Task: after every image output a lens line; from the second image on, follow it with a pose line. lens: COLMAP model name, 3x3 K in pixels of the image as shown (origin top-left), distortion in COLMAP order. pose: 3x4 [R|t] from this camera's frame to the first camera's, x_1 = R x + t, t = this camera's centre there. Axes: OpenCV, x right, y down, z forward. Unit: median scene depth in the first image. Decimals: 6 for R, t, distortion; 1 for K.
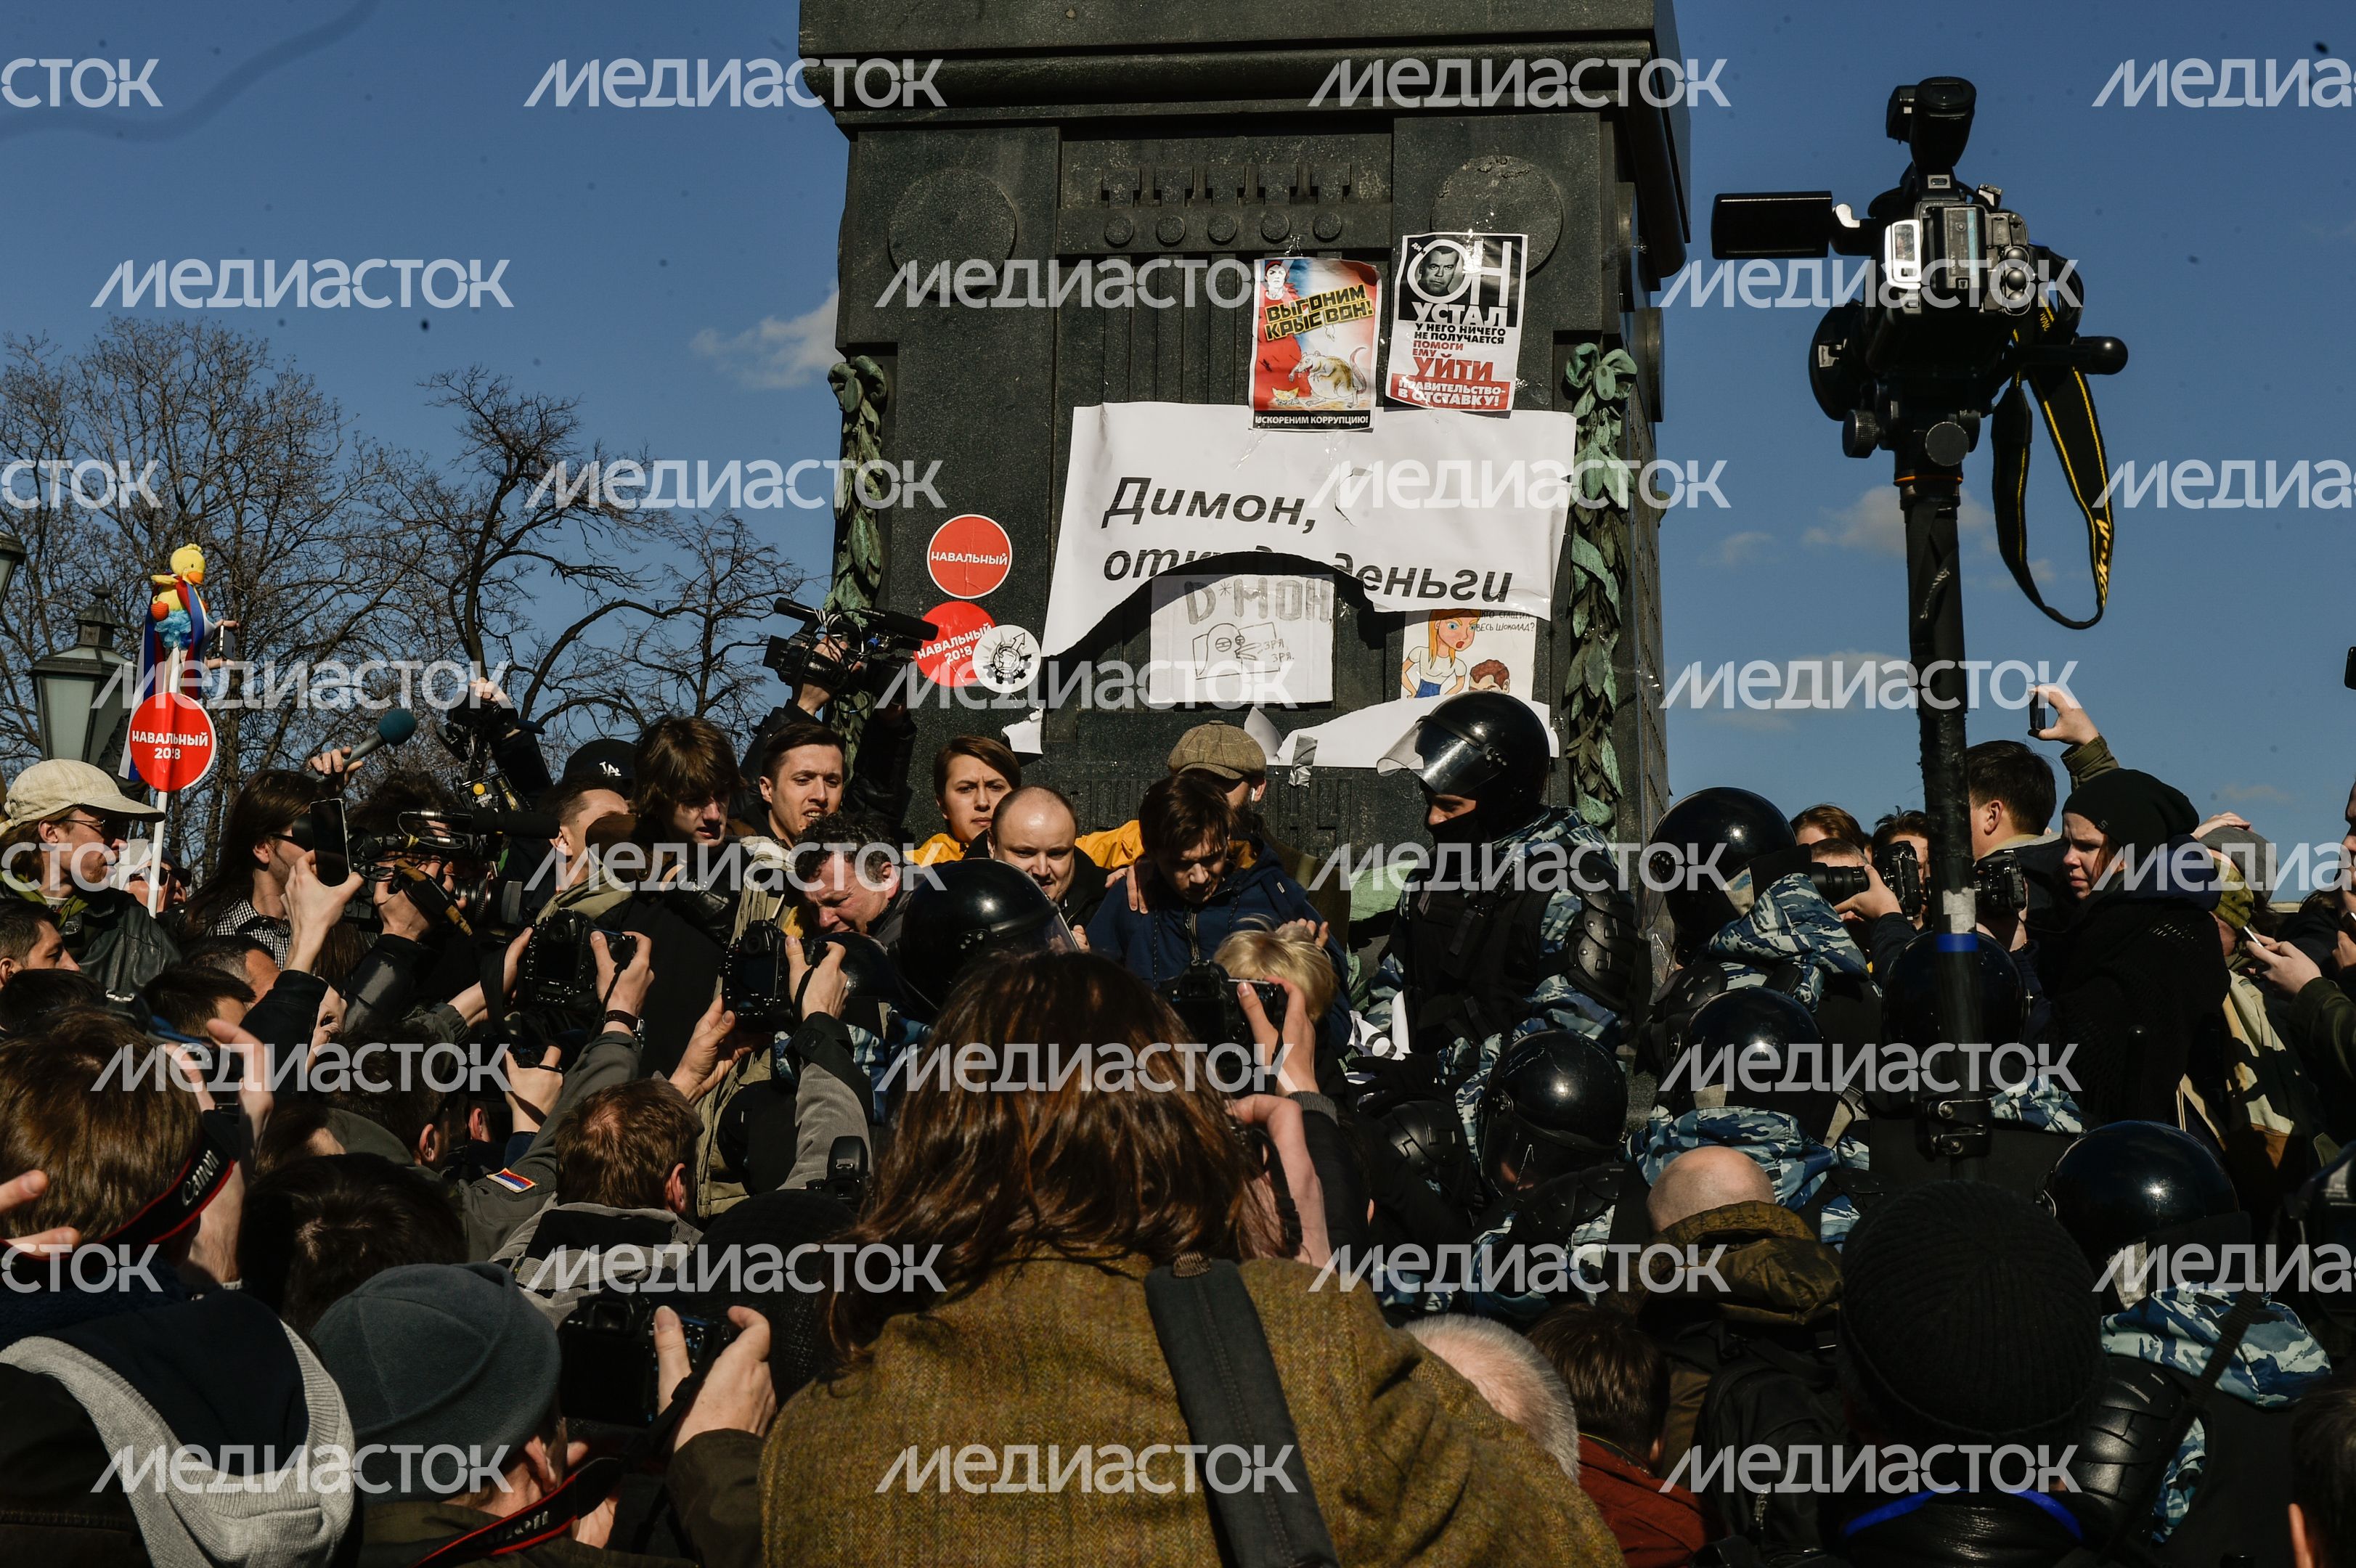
lens RADIAL K [[4471.7, 0, 1200.1], [0, 4471.7, 780.1], [0, 0, 1]] dist [0.015487, 0.000000]
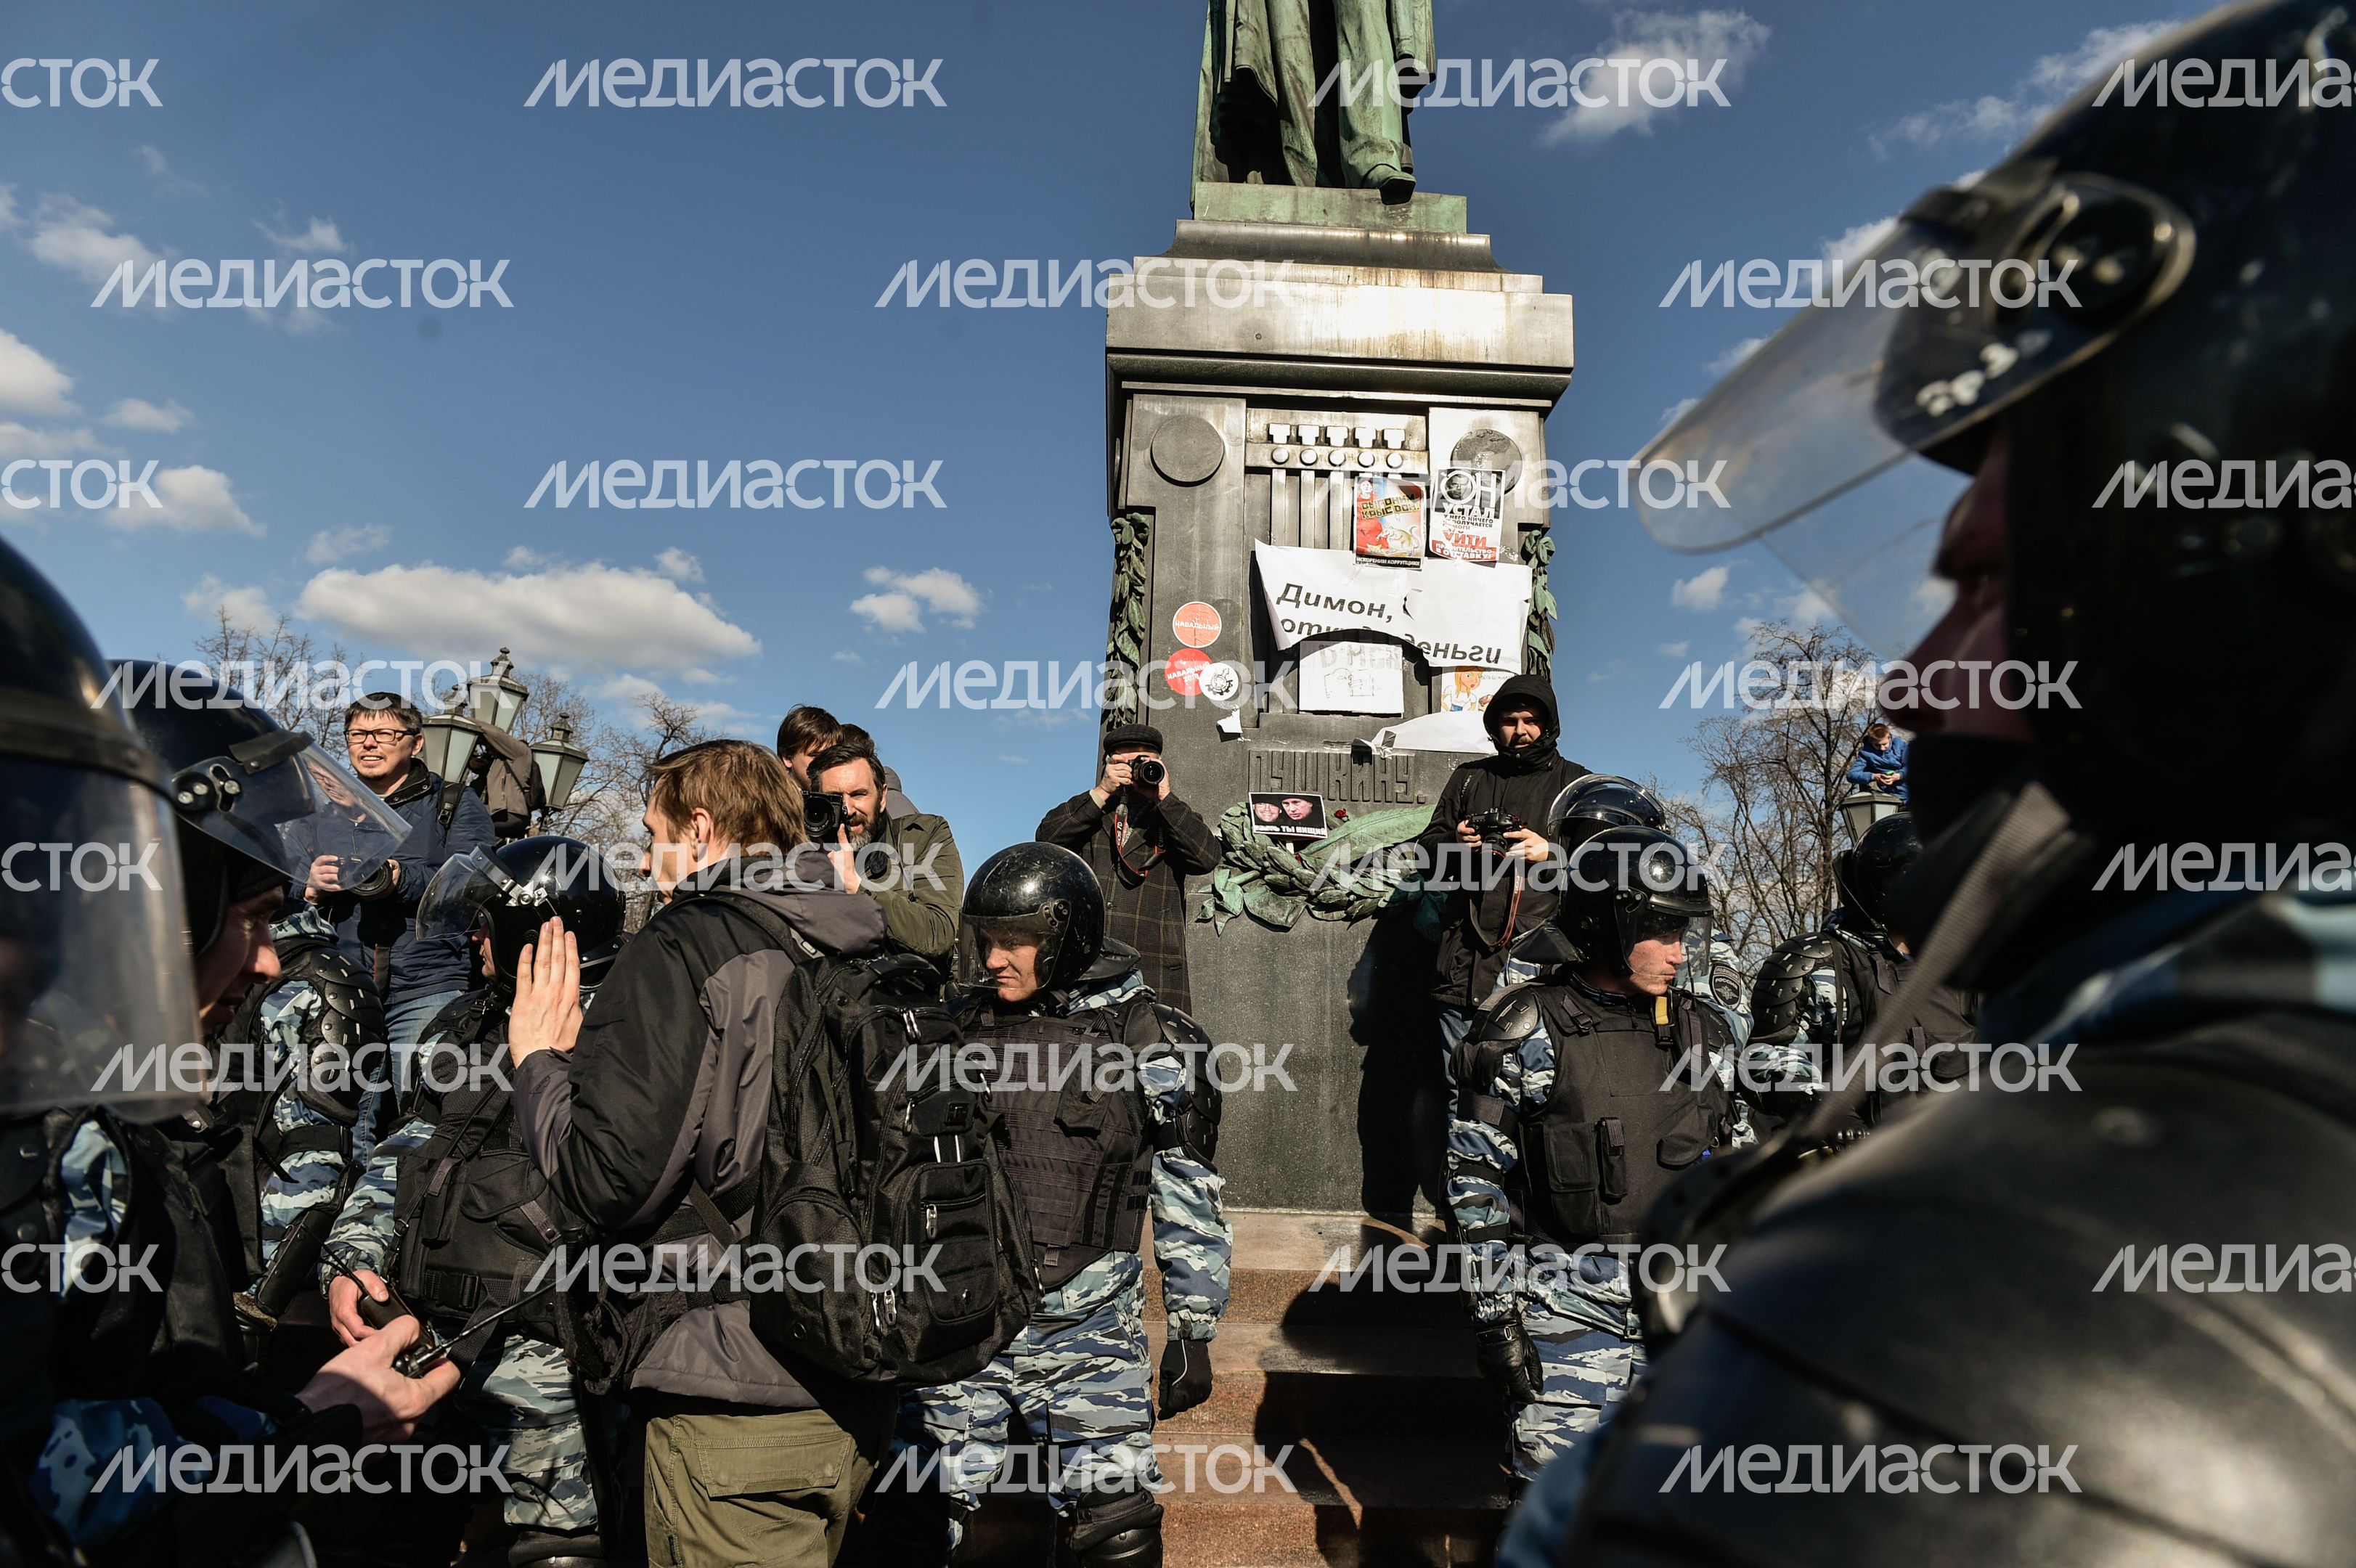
lens RADIAL K [[1570.0, 0, 1161.3], [0, 1570.0, 791.5], [0, 0, 1]] dist [-0.022574, -0.000088]
pose [[0.981438, 0.050159, 0.185104, -0.179247], [-0.037075, 0.996607, -0.073482, 0.063088], [-0.188162, 0.065255, 0.979968, 0.398601]]
